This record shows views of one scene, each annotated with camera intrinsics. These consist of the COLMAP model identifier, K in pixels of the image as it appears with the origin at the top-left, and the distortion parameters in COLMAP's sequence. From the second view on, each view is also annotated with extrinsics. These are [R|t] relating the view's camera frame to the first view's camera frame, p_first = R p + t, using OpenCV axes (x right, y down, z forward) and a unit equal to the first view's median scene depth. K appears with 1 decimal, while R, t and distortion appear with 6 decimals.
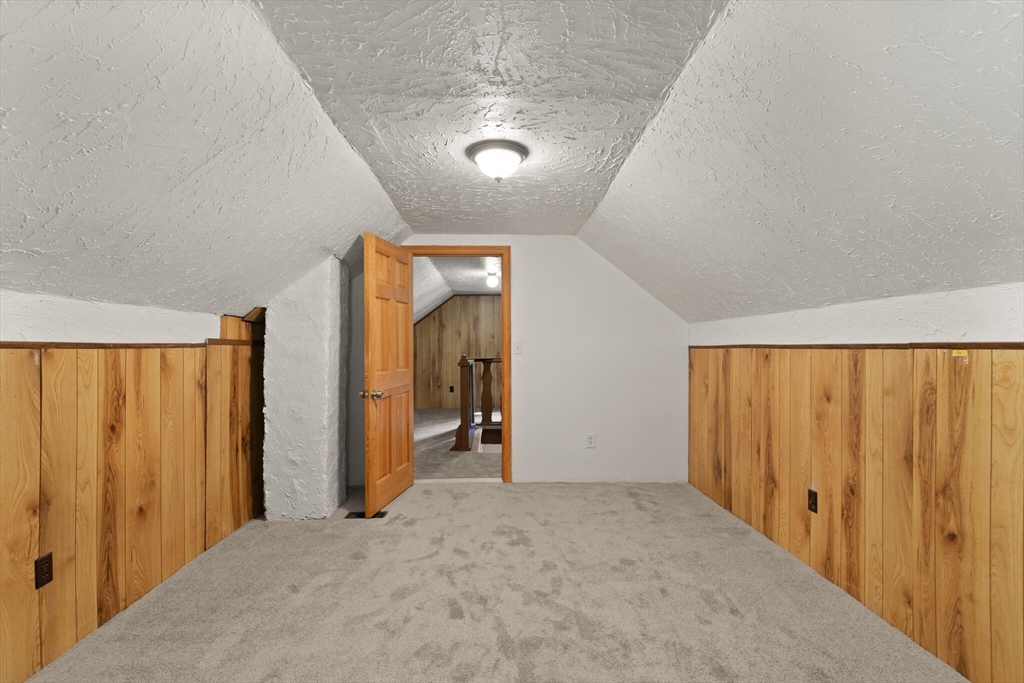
lens RADIAL K [[473.3, 0, 510.9], [0, 473.3, 349.5], [0, 0, 1]] dist [0.002933, -0.001584]
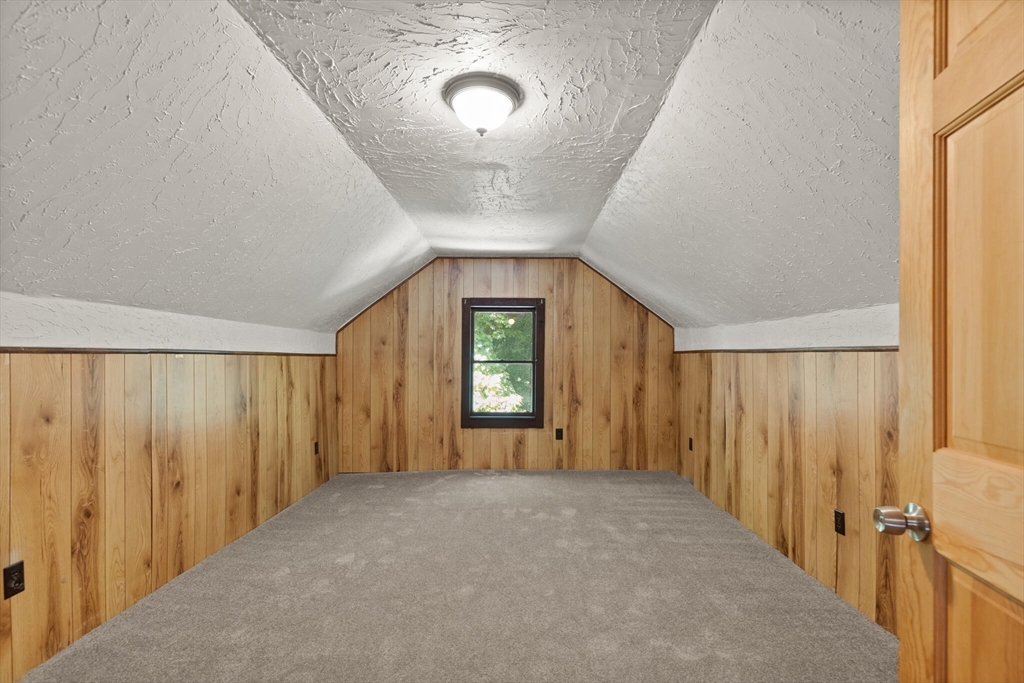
lens RADIAL K [[473.3, 0, 513.7], [0, 473.3, 351.2], [0, 0, 1]] dist [0.002933, -0.001584]
pose [[-0.999186, 0.002650, 0.040255, -0.122346], [0.002465, 0.999986, -0.004649, 0.000115], [-0.040267, -0.004546, -0.999179, 2.003139]]
